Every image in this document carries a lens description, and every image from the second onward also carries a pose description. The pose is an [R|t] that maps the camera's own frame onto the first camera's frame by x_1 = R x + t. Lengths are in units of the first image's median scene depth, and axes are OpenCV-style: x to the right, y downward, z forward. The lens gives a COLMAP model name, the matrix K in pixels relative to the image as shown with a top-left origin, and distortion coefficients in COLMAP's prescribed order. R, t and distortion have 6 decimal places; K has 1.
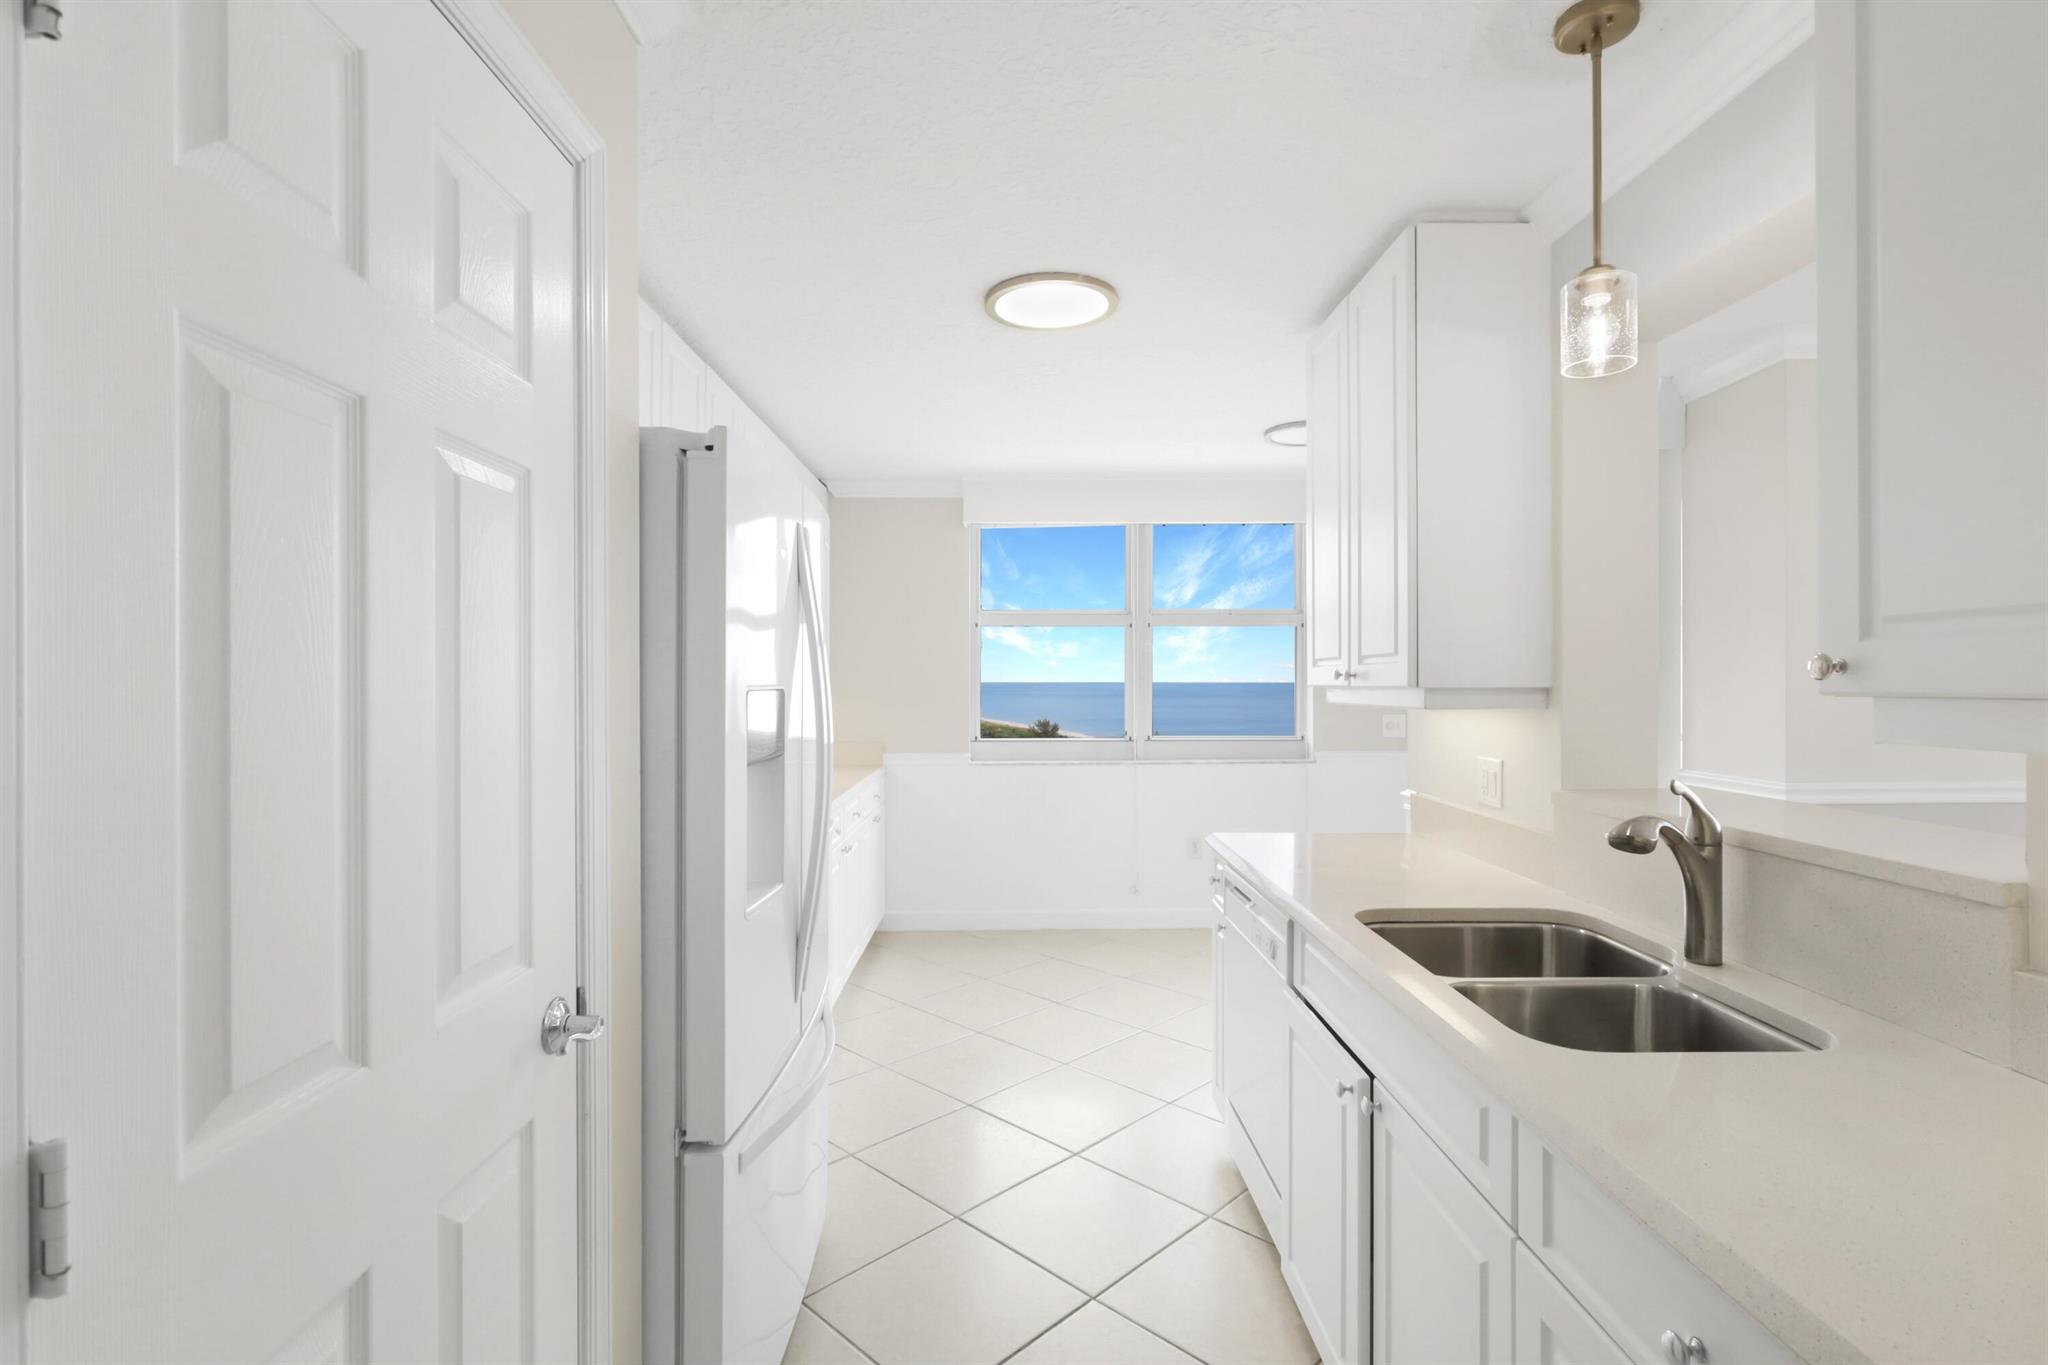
lens RADIAL K [[953.8, 0, 1024.0], [0, 953.8, 682.5], [0, 0, 1]] dist [0.006072, -0.000023]
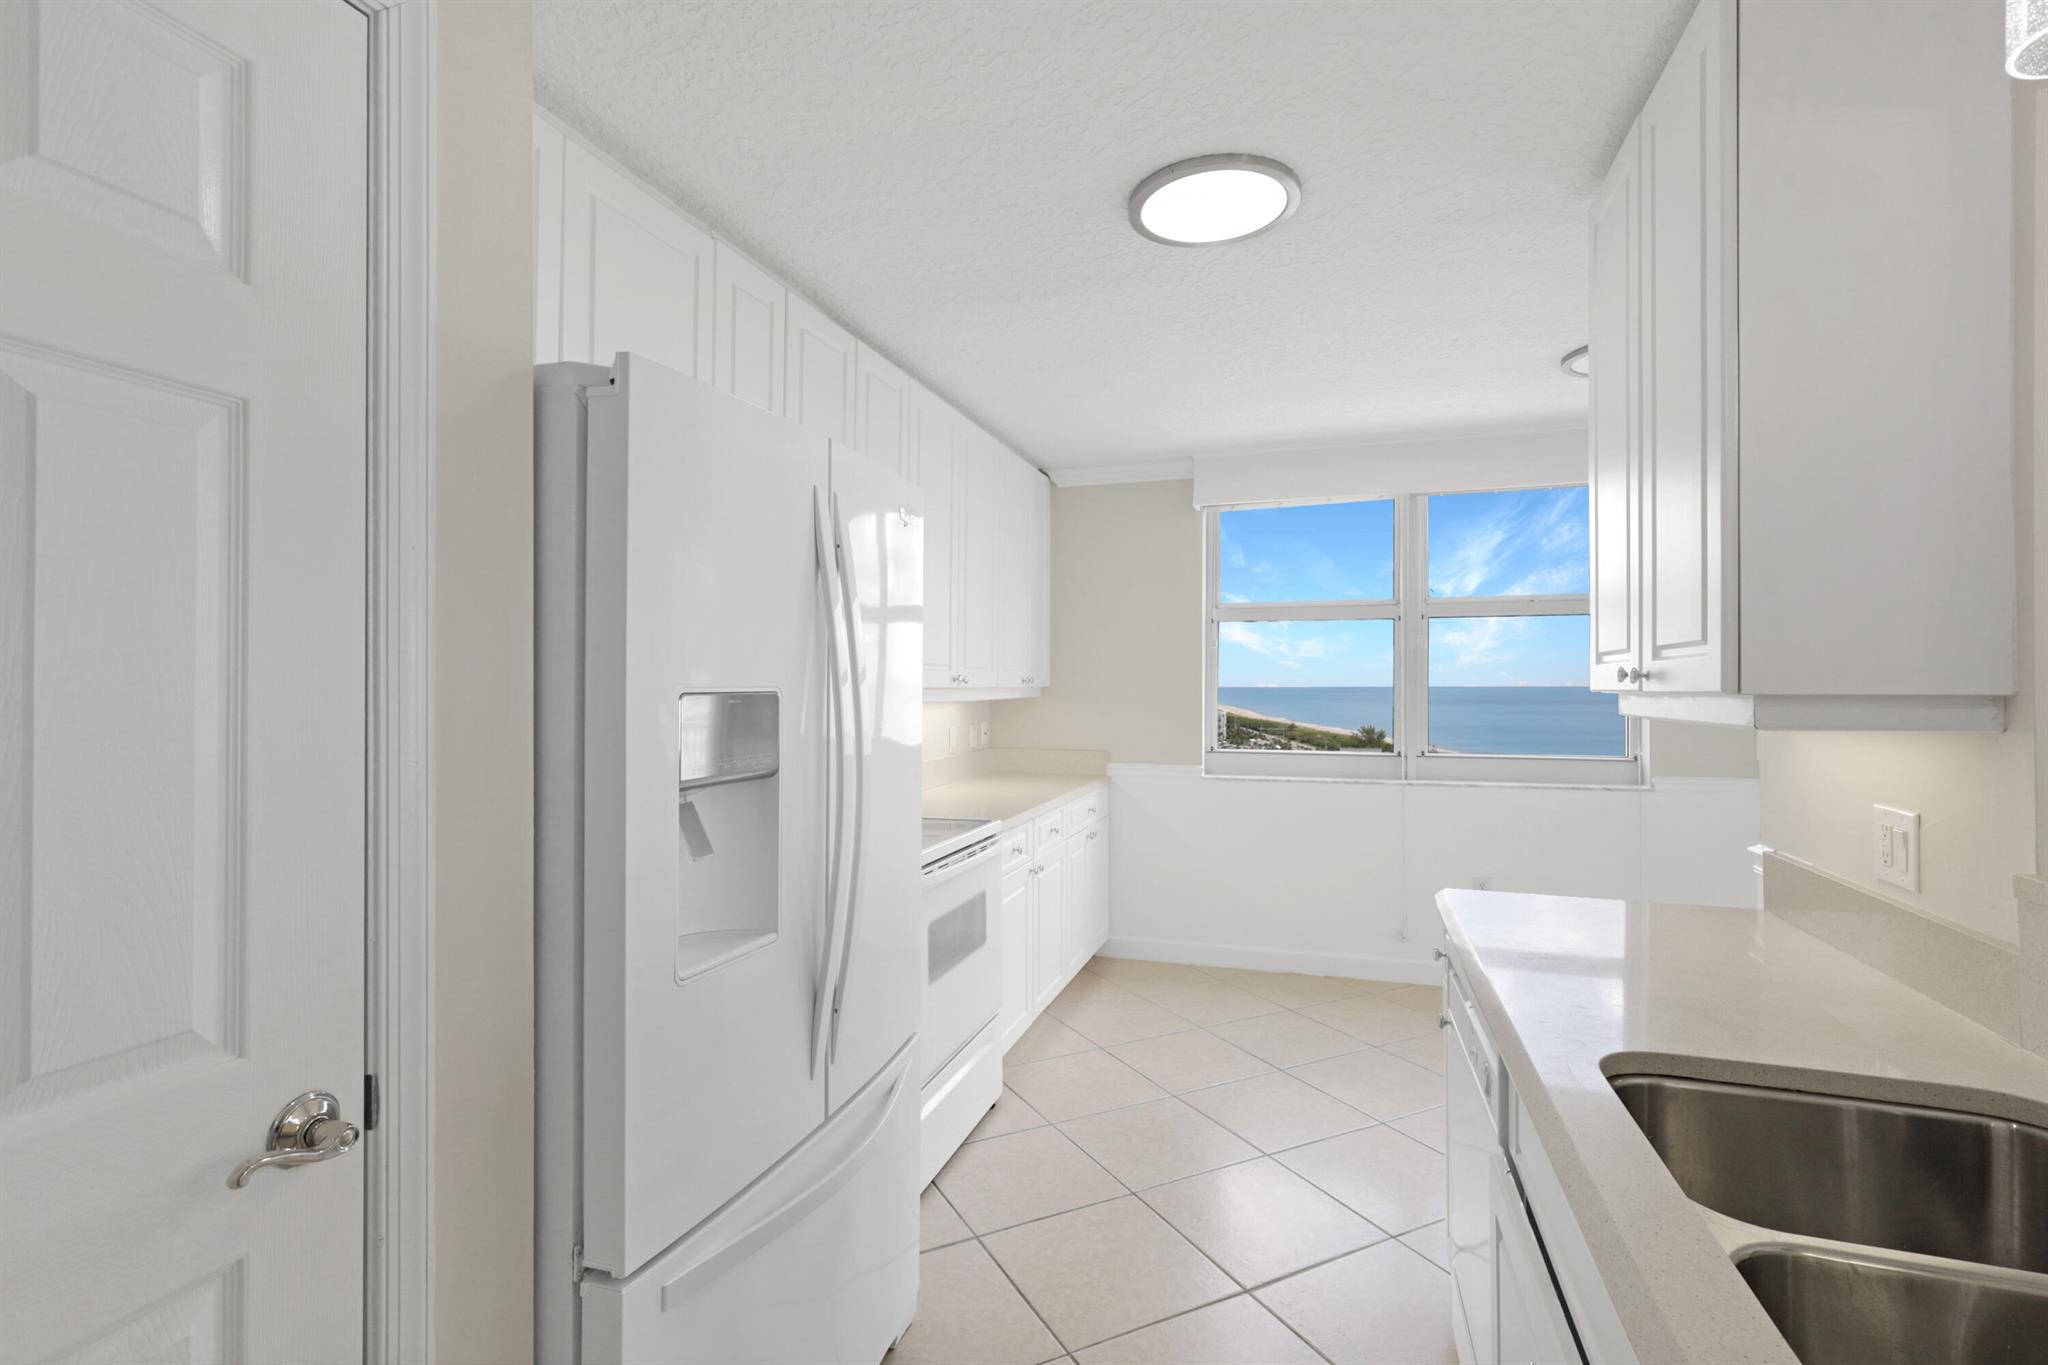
lens RADIAL K [[953.8, 0, 1024.0], [0, 953.8, 682.5], [0, 0, 1]] dist [0.006072, -0.000023]
pose [[0.947896, 0.001760, -0.318574, 0.105086], [-0.003052, 0.999989, -0.003556, 0.000858], [0.318564, 0.004343, 0.947891, 0.161208]]
